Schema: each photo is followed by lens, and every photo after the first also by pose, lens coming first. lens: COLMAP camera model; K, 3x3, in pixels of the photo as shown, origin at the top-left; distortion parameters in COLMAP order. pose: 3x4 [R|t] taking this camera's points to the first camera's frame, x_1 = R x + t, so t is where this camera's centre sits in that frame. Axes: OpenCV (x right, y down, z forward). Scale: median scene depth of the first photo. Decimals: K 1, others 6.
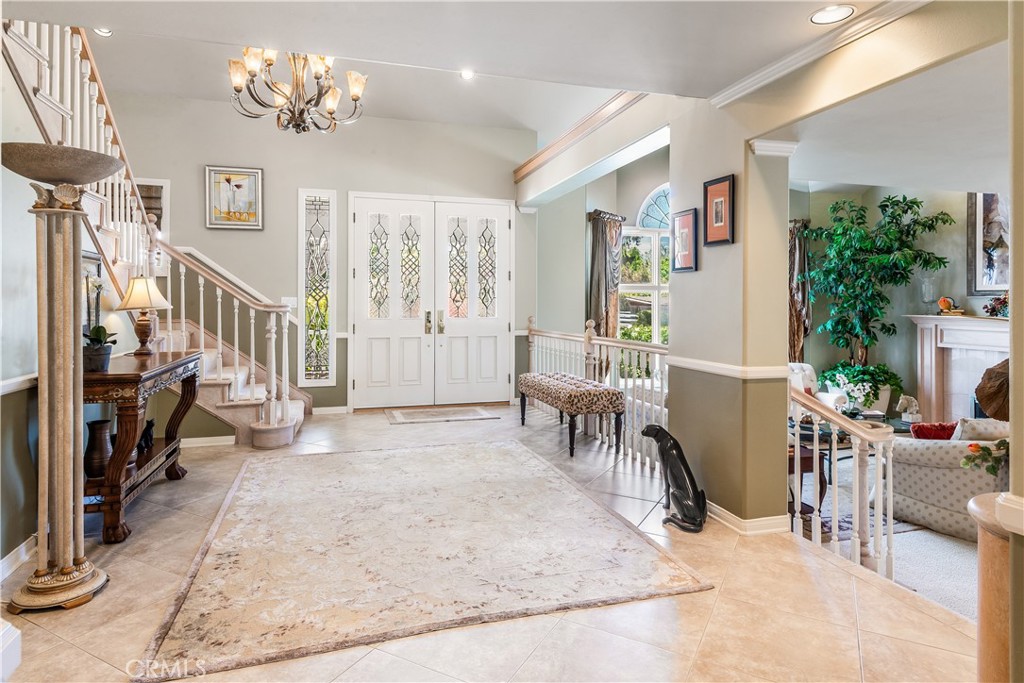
lens RADIAL K [[581.8, 0, 502.9], [0, 581.8, 302.0], [0, 0, 1]] dist [0.025030, -0.001593]
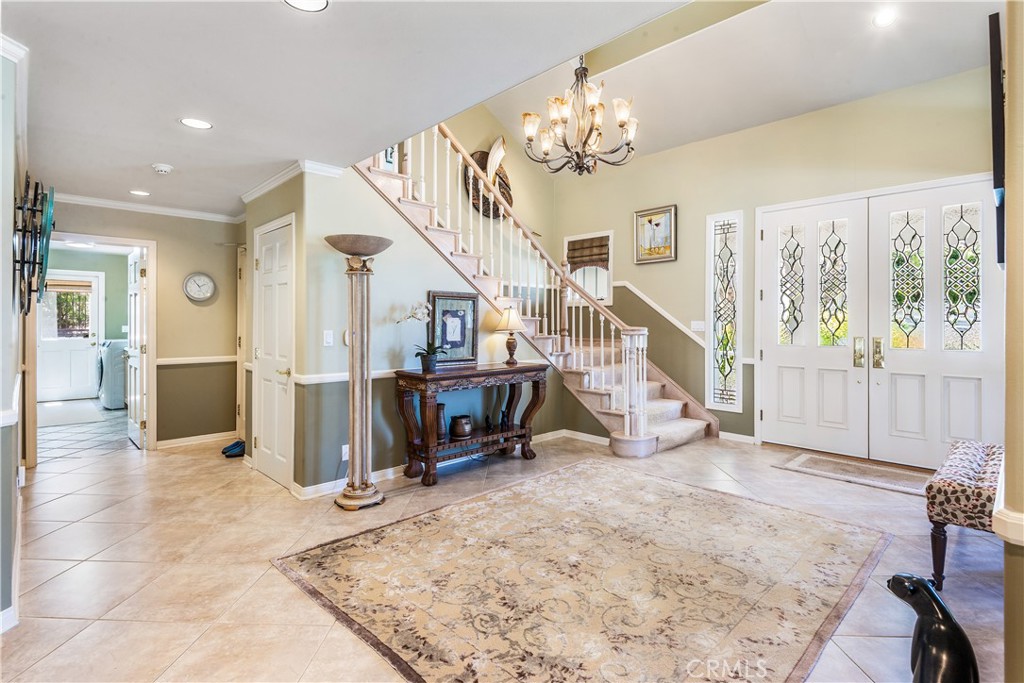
lens RADIAL K [[499.4, 0, 509.7], [0, 499.4, 322.1], [0, 0, 1]] dist [0.017112, -0.000485]
pose [[0.466029, -0.001723, -0.884768, 0.432917], [-0.003578, 0.999986, -0.003832, -0.003562], [0.884762, 0.004952, 0.466016, 0.445017]]
